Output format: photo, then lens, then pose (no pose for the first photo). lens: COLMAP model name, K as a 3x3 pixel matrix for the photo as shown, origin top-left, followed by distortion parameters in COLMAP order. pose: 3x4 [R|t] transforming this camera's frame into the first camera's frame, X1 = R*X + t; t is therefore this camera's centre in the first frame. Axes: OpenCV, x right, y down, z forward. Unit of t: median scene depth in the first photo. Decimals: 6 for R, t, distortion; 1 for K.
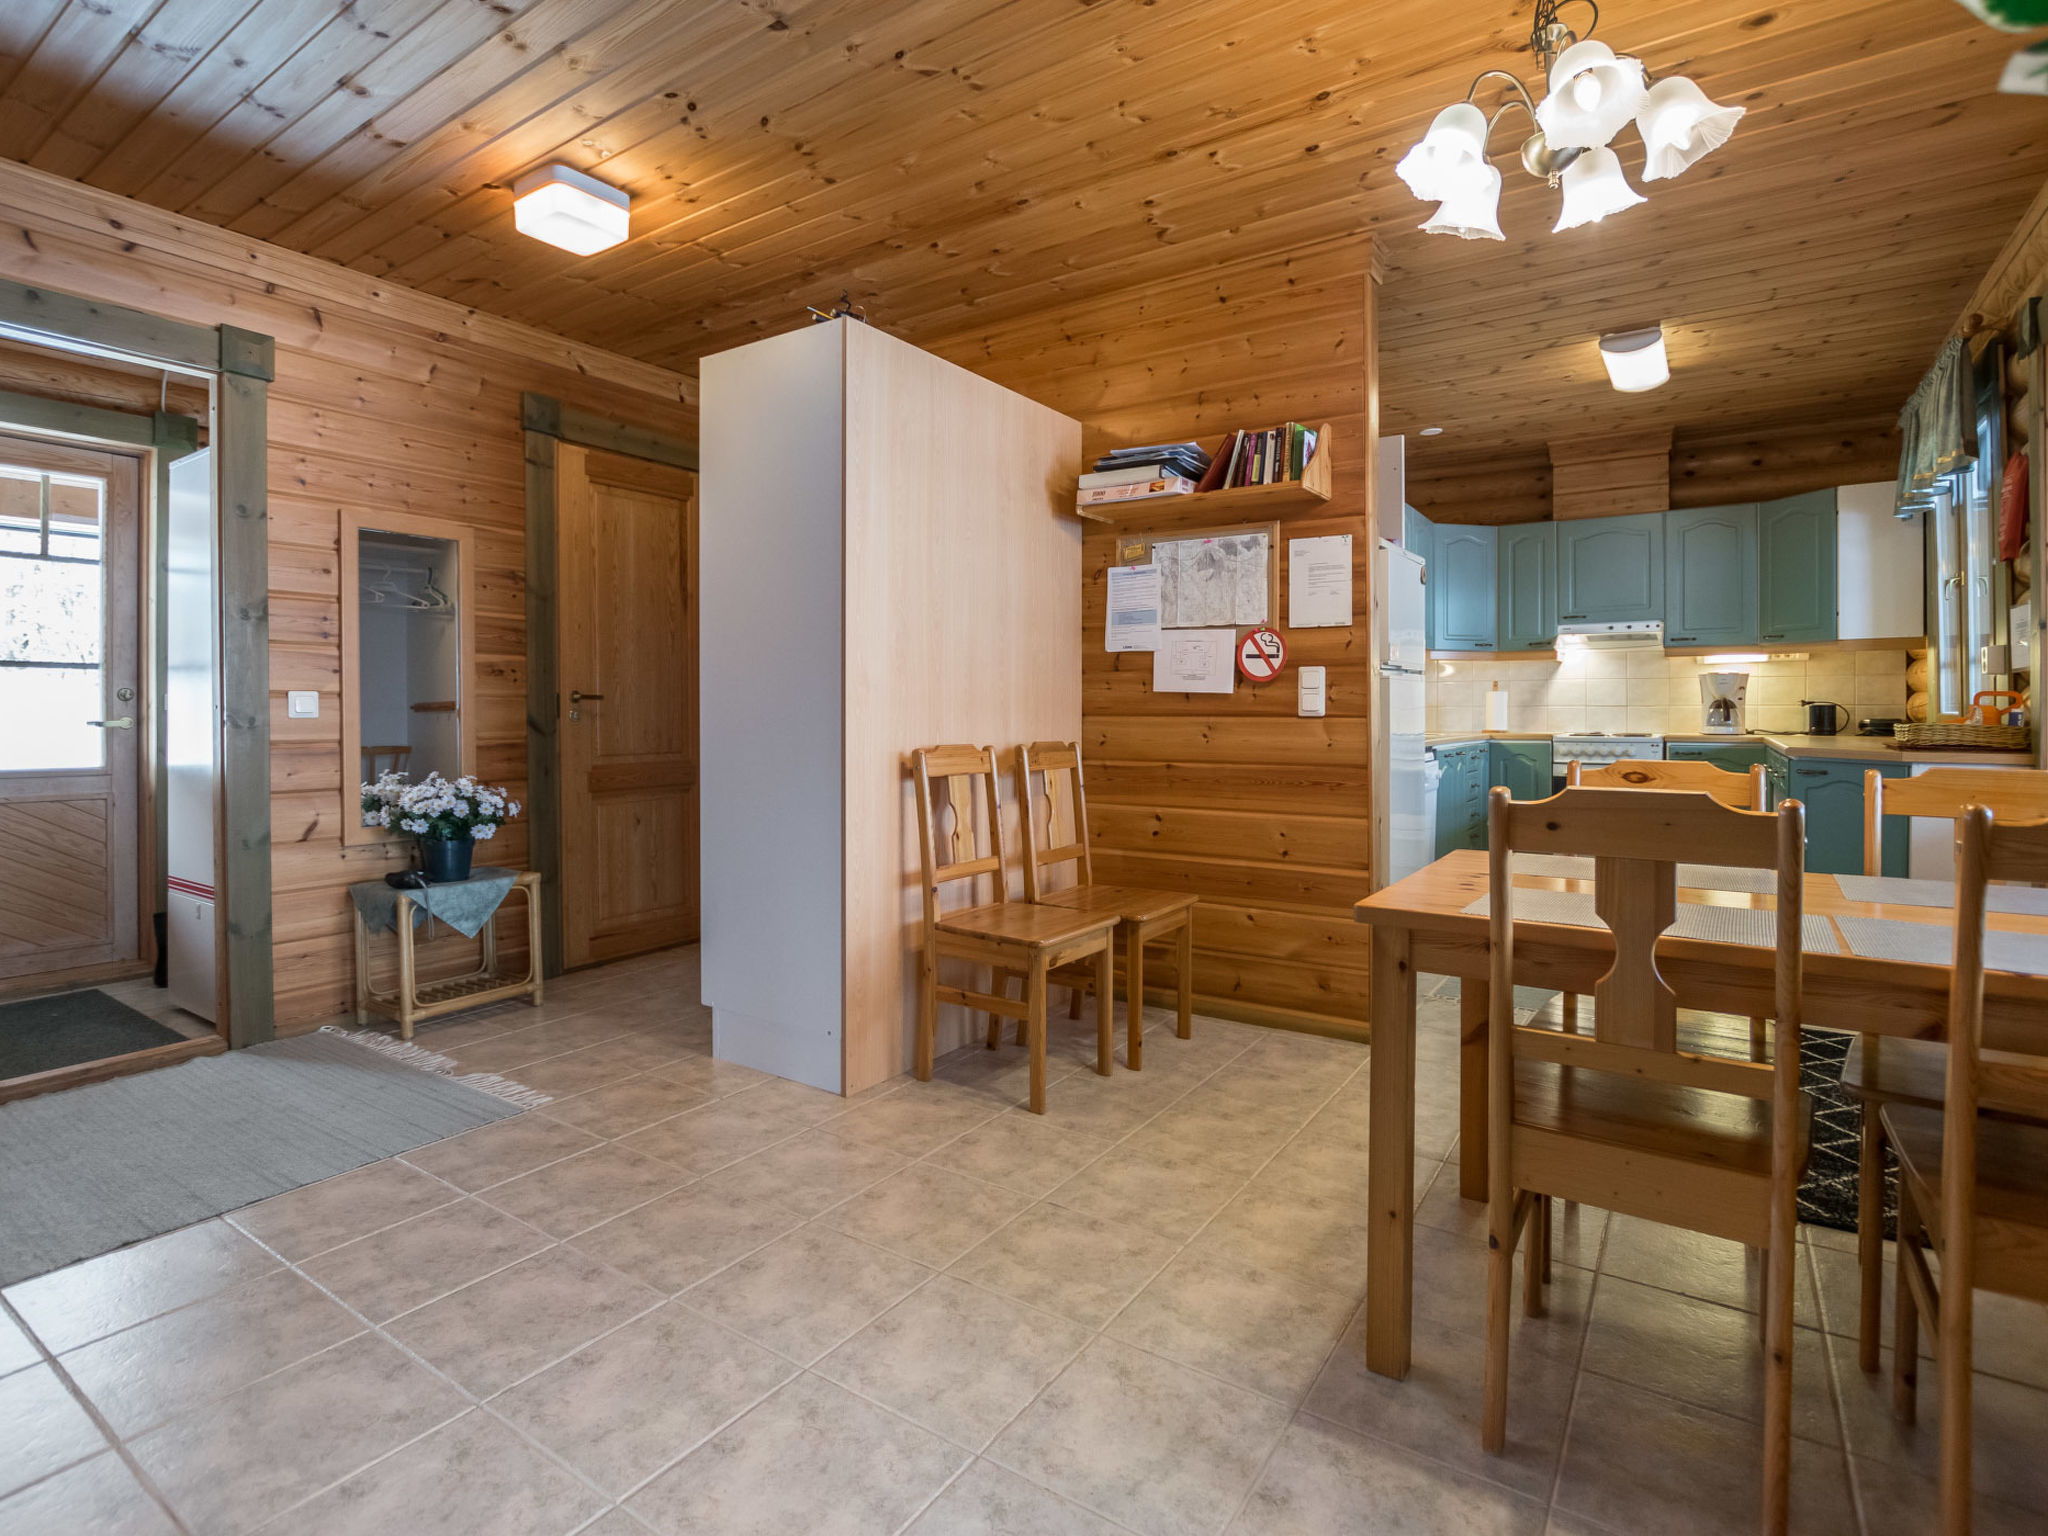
lens RADIAL K [[1031.6, 0, 1029.2], [0, 1031.6, 712.7], [0, 0, 1]] dist [-0.015668, -0.000916]
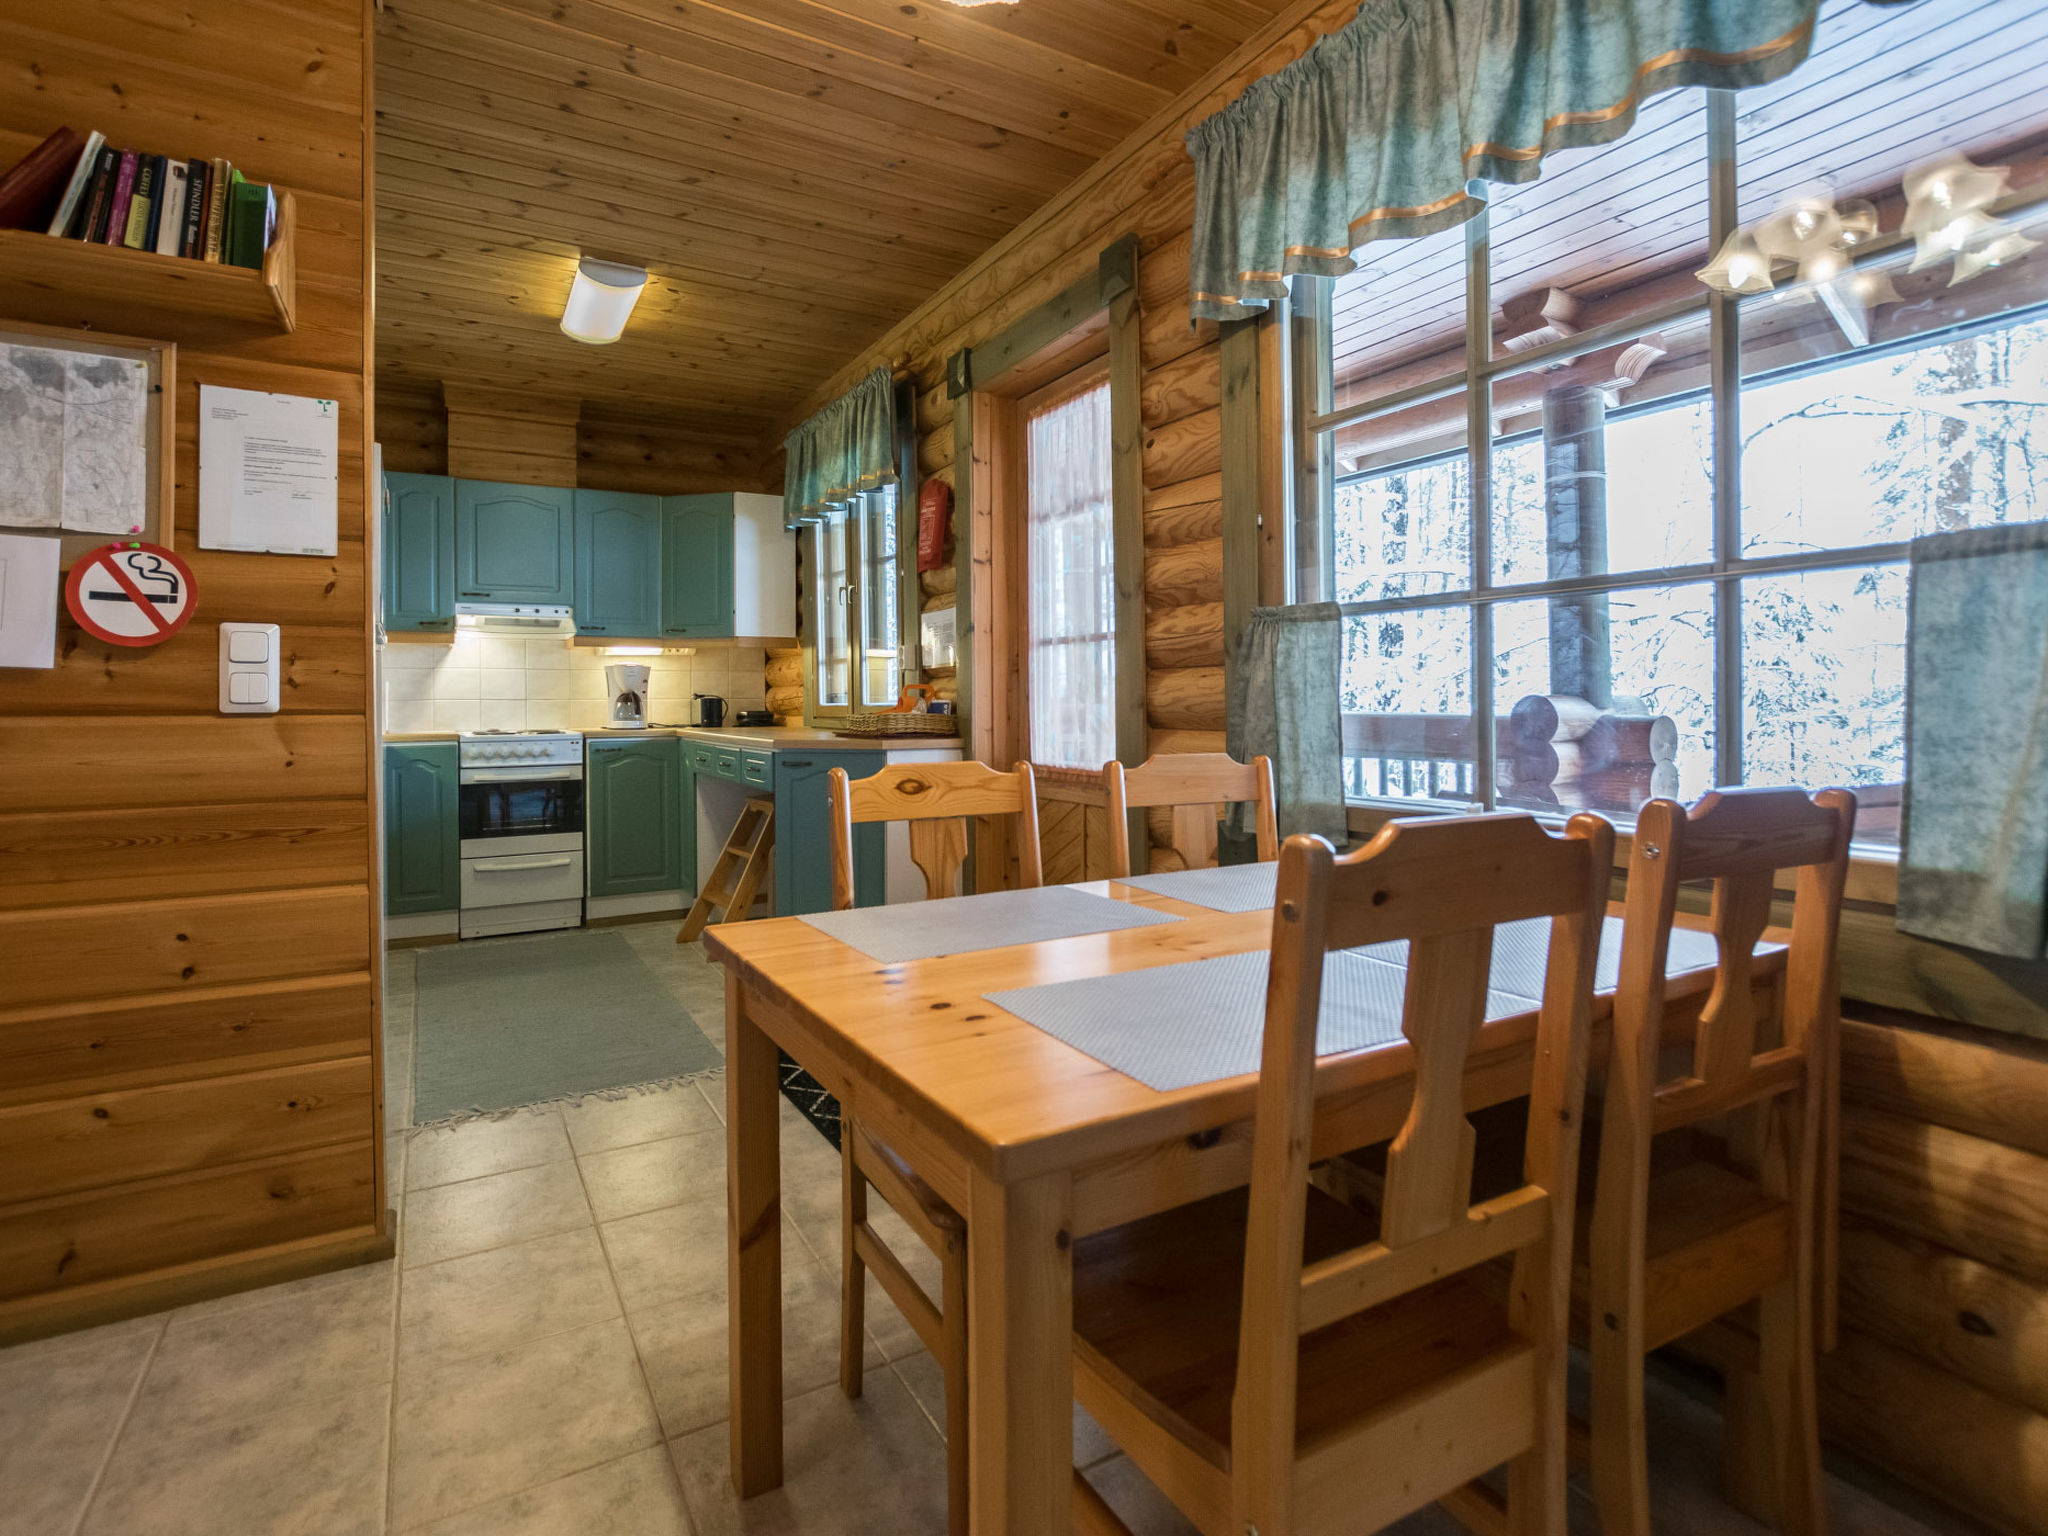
lens RADIAL K [[1012.9, 0, 1002.3], [0, 1012.9, 699.9], [0, 0, 1]] dist [-0.005757, -0.000119]
pose [[0.453326, 0.000736, 0.891345, -0.019551], [0.008216, 0.999954, -0.005004, 0.001840], [-0.891307, 0.009592, 0.453299, 0.290671]]
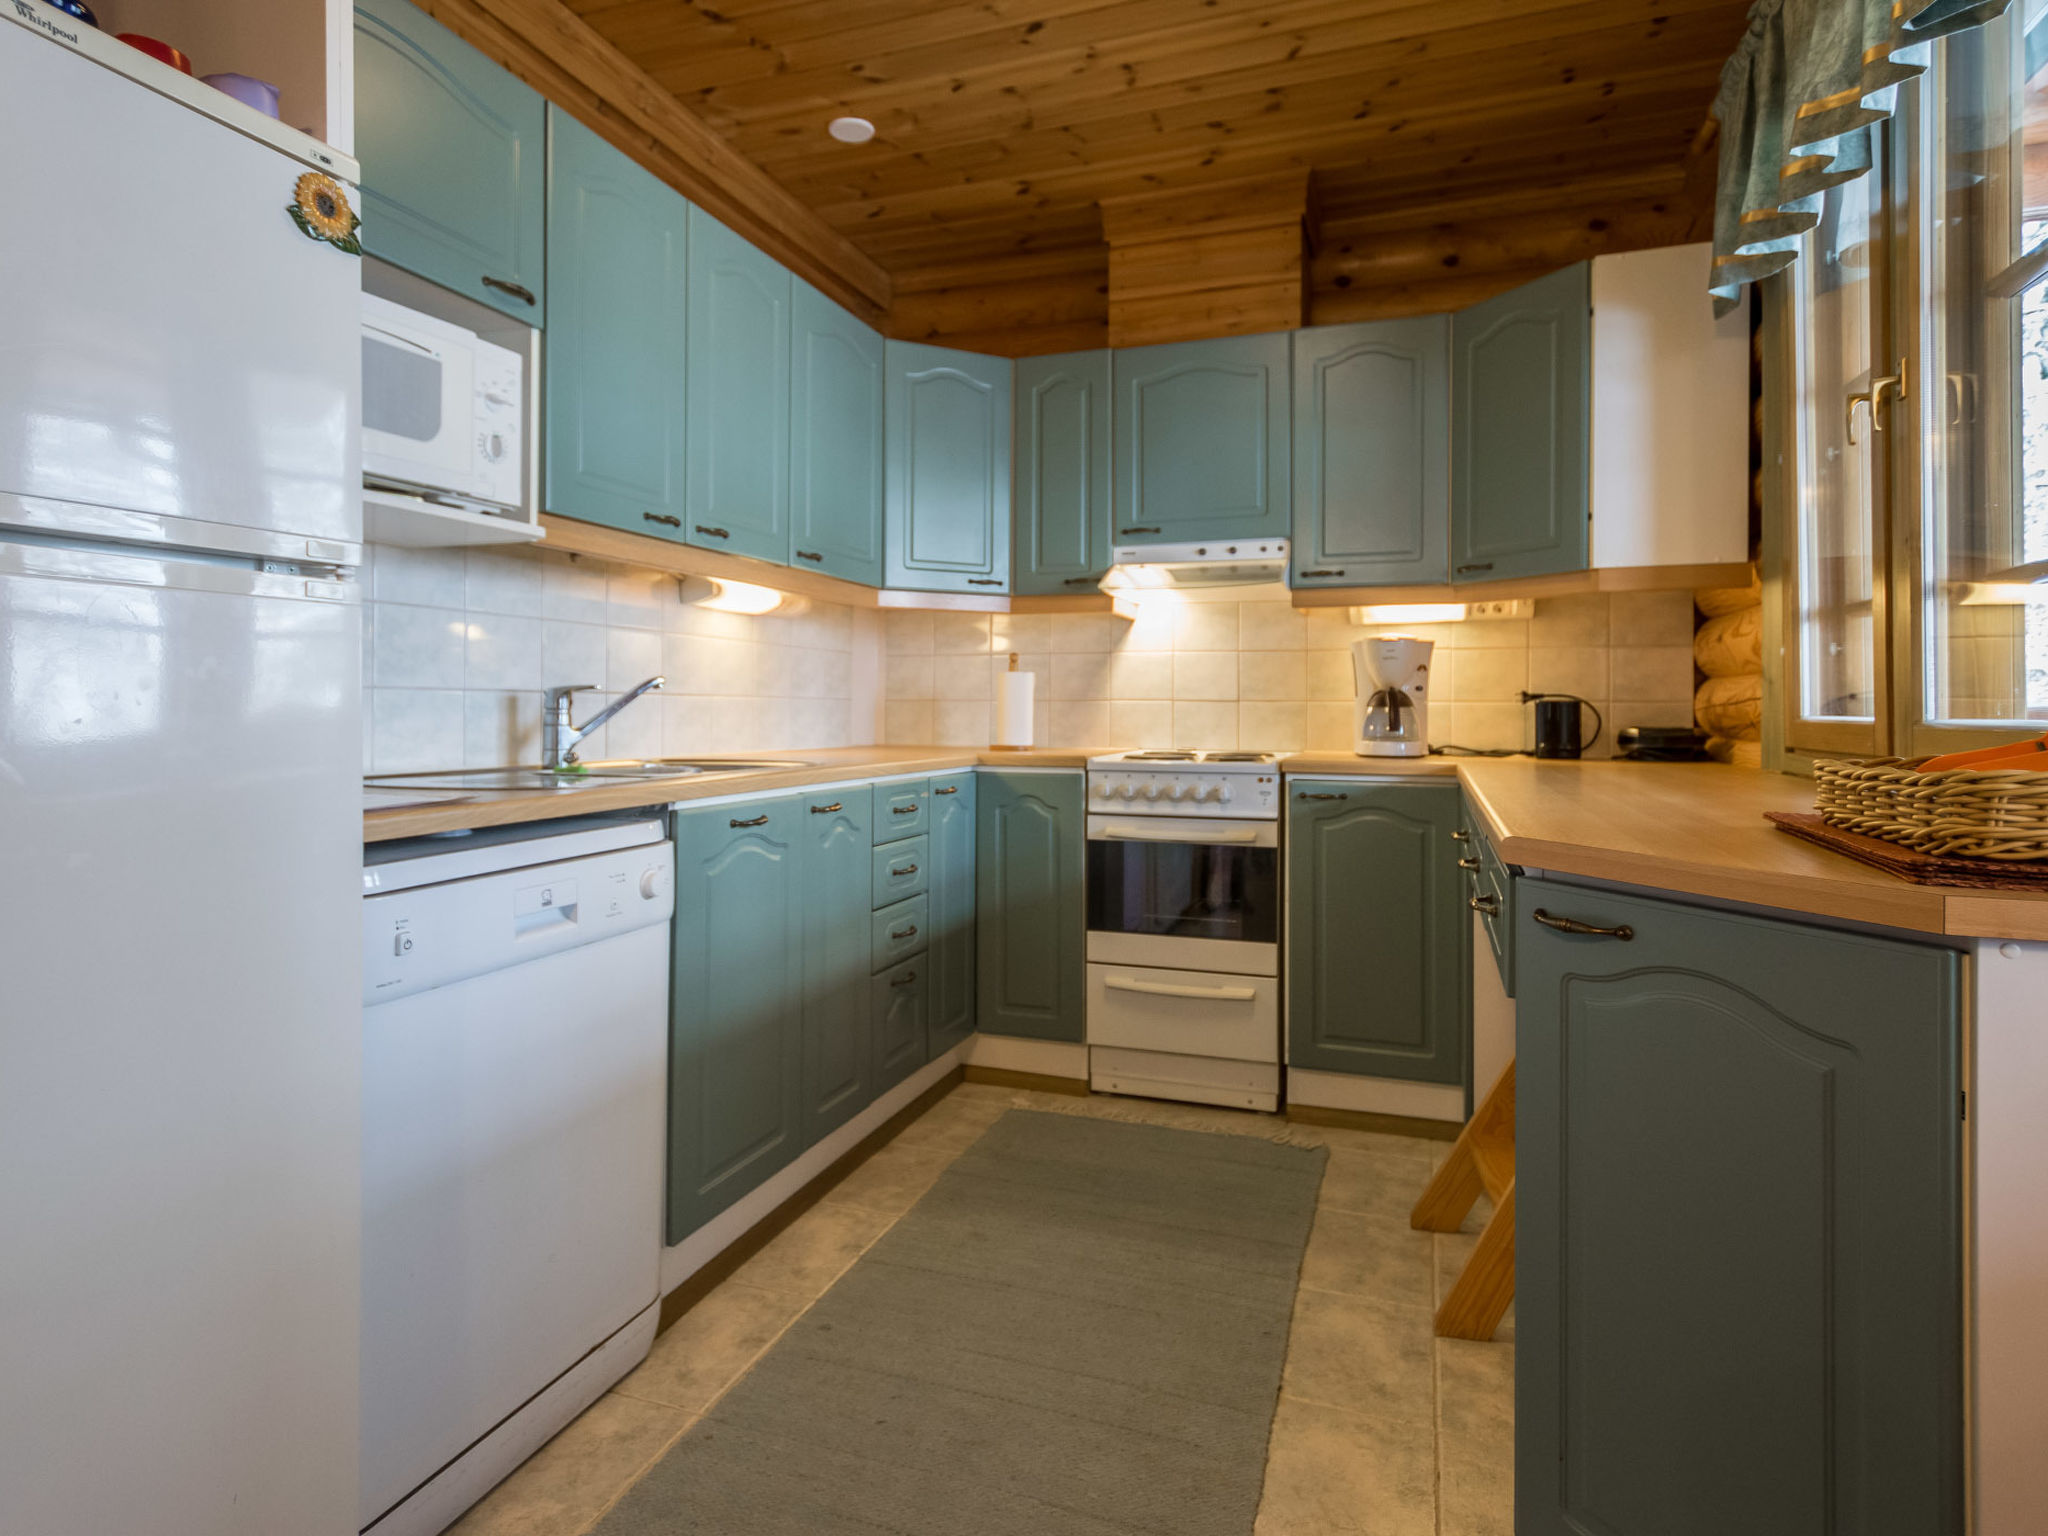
lens RADIAL K [[1123.1, 0, 1025.2], [0, 1123.1, 700.8], [0, 0, 1]] dist [0.004528, 0.002046]
pose [[0.970165, 0.005872, 0.242376, 0.413931], [-0.004556, 0.999972, -0.005990, -0.003211], [-0.242404, 0.004707, 0.970164, 0.564395]]
